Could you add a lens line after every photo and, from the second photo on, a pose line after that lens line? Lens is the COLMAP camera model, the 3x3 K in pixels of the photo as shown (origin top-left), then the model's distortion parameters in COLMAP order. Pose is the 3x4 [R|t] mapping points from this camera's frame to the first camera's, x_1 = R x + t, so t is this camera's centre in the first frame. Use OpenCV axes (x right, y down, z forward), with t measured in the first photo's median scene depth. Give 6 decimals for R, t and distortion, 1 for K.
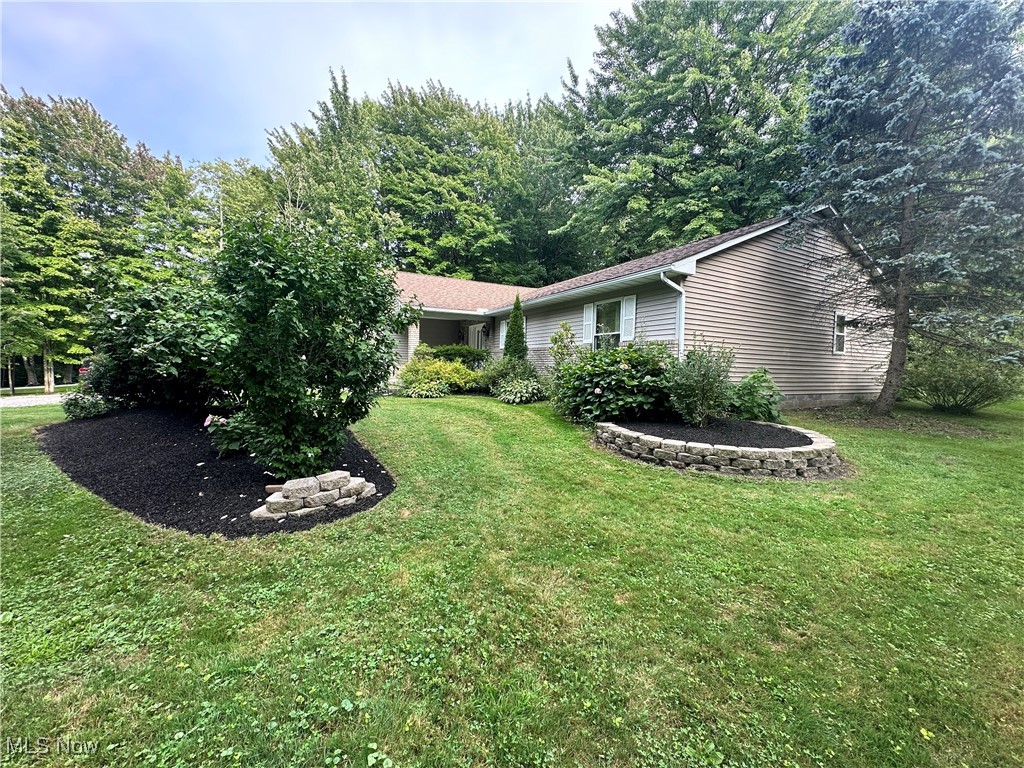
lens RADIAL K [[408.3, 0, 511.4], [0, 408.3, 385.2], [0, 0, 1]] dist [-0.004280, 0.001724]
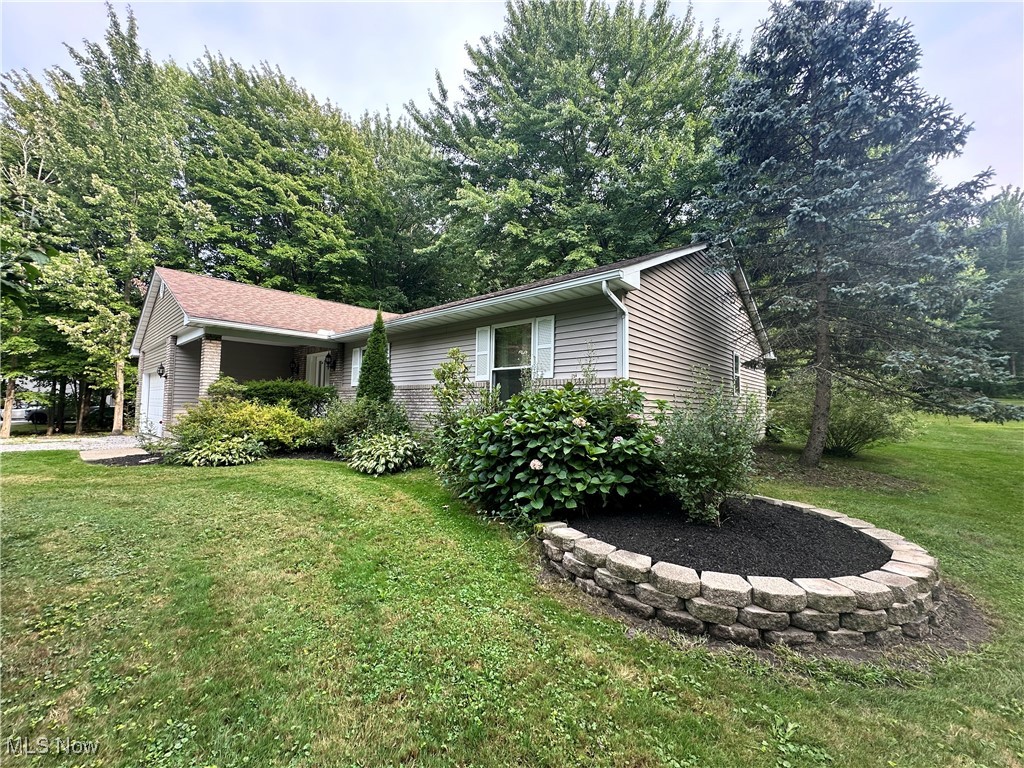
lens RADIAL K [[408.3, 0, 511.9], [0, 408.3, 384.5], [0, 0, 1]] dist [-0.004280, 0.001724]
pose [[0.939683, 0.011559, 0.341852, -0.006902], [0.019566, 0.995976, -0.087460, -0.020488], [-0.341488, 0.088874, 0.935675, 0.197715]]
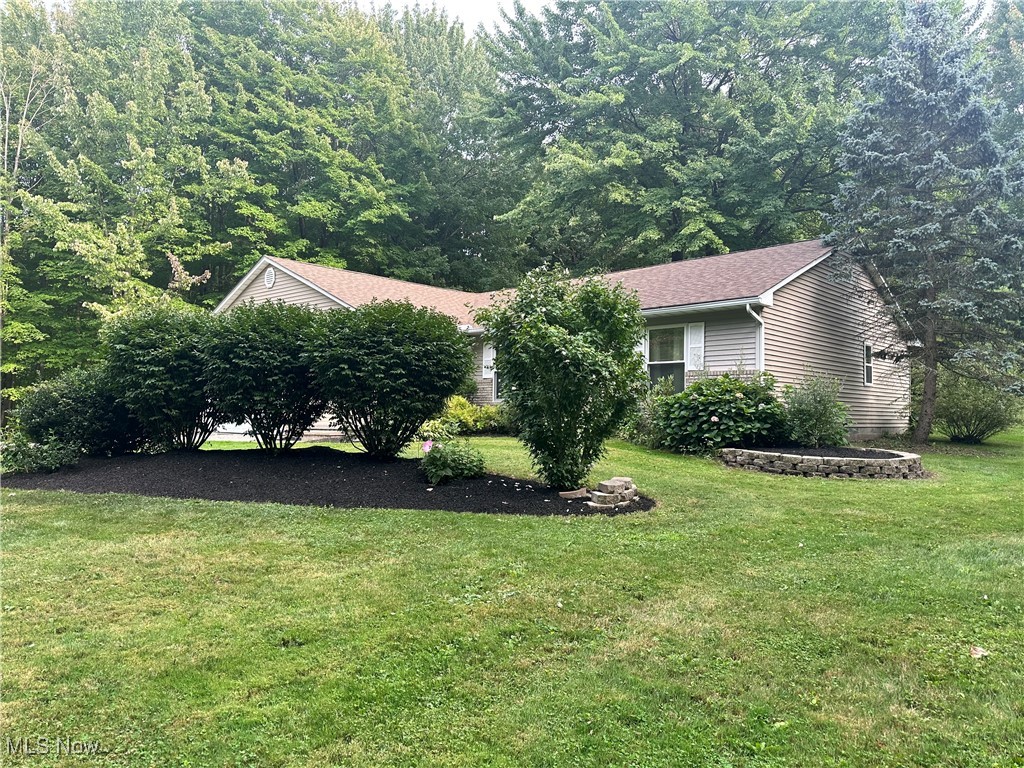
lens RADIAL K [[721.7, 0, 514.0], [0, 721.7, 385.7], [0, 0, 1]] dist [0.050845, -0.045780]
pose [[0.948382, 0.004366, 0.317100, -0.356784], [0.021354, 0.996757, -0.077588, 0.025765], [-0.316410, 0.080355, 0.945213, -0.239442]]
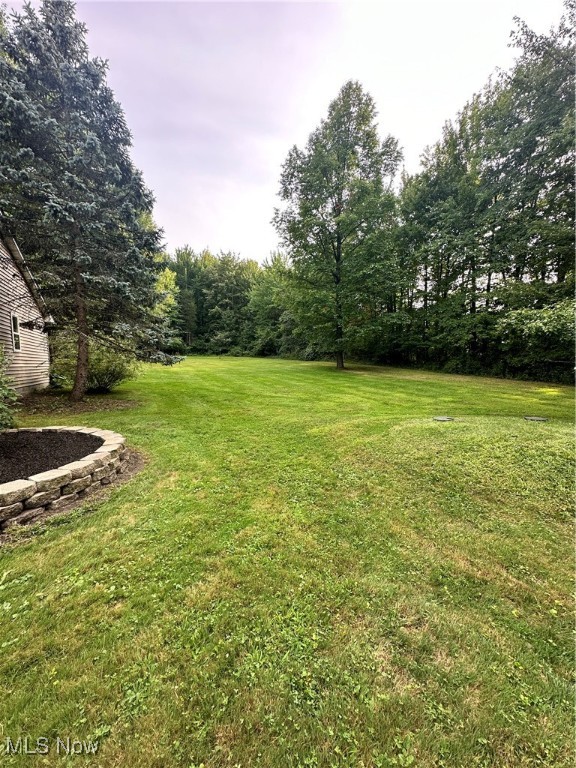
lens RADIAL K [[306.2, 0, 288.9], [0, 306.2, 384.1], [0, 0, 1]] dist [-0.004280, 0.001724]
pose [[0.029353, -0.093255, 0.995209, -0.003434], [0.063631, 0.993793, 0.091245, -0.012340], [-0.997542, 0.060648, 0.035105, 0.164966]]
